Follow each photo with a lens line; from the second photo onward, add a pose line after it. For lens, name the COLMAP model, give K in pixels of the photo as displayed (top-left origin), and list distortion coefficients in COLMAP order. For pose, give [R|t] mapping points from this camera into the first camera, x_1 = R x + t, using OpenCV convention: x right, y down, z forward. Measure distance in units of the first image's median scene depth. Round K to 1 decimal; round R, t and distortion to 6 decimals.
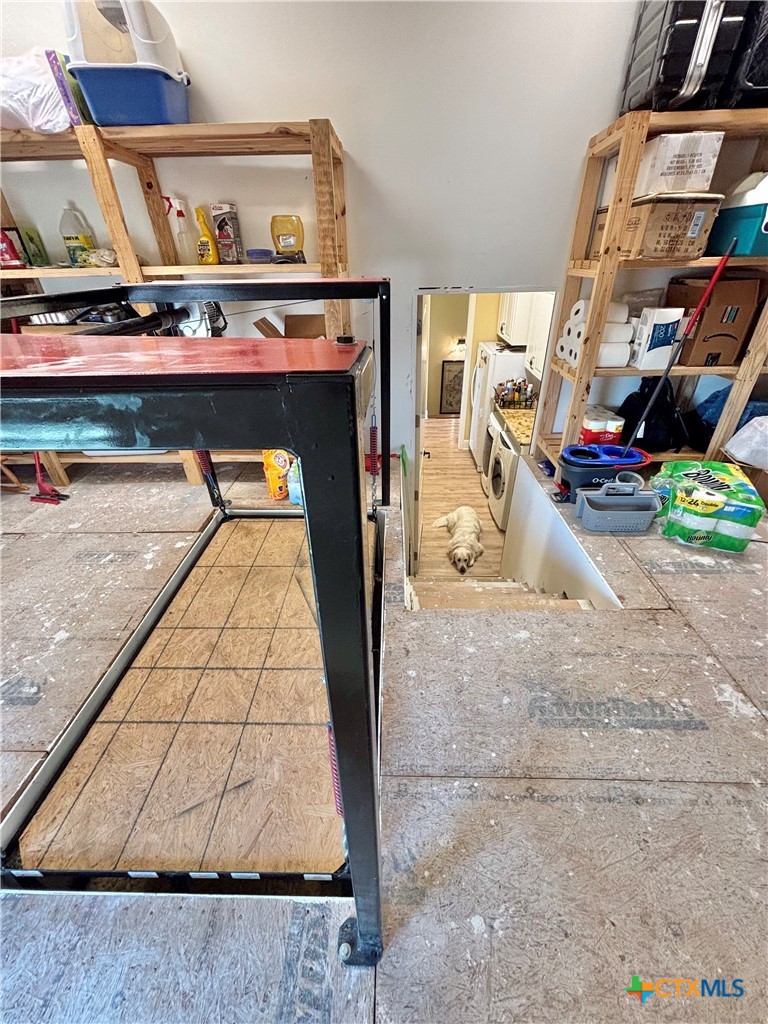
lens RADIAL K [[409.7, 0, 386.4], [0, 409.7, 511.9], [0, 0, 1]] dist [0.002141, 0.000117]
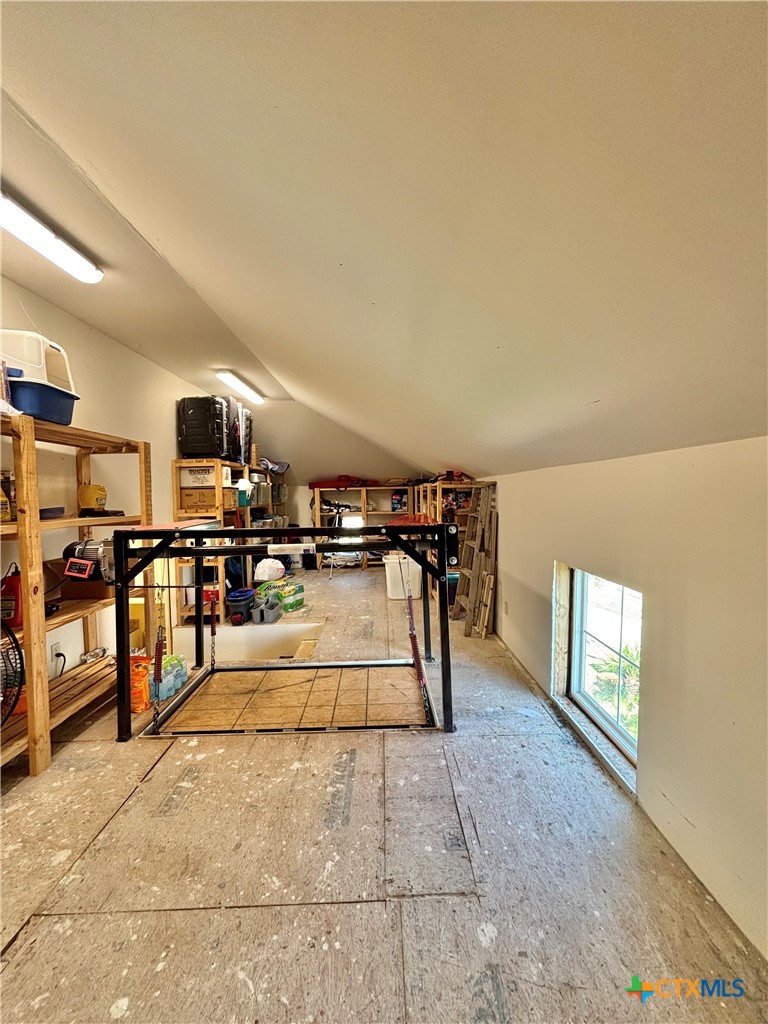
lens RADIAL K [[409.7, 0, 384.8], [0, 409.7, 513.1], [0, 0, 1]] dist [0.002141, 0.000117]
pose [[-0.038137, -0.029781, 0.998829, -1.925692], [0.534003, 0.844254, 0.045561, -0.254591], [-0.844622, 0.535115, -0.016294, 0.343649]]
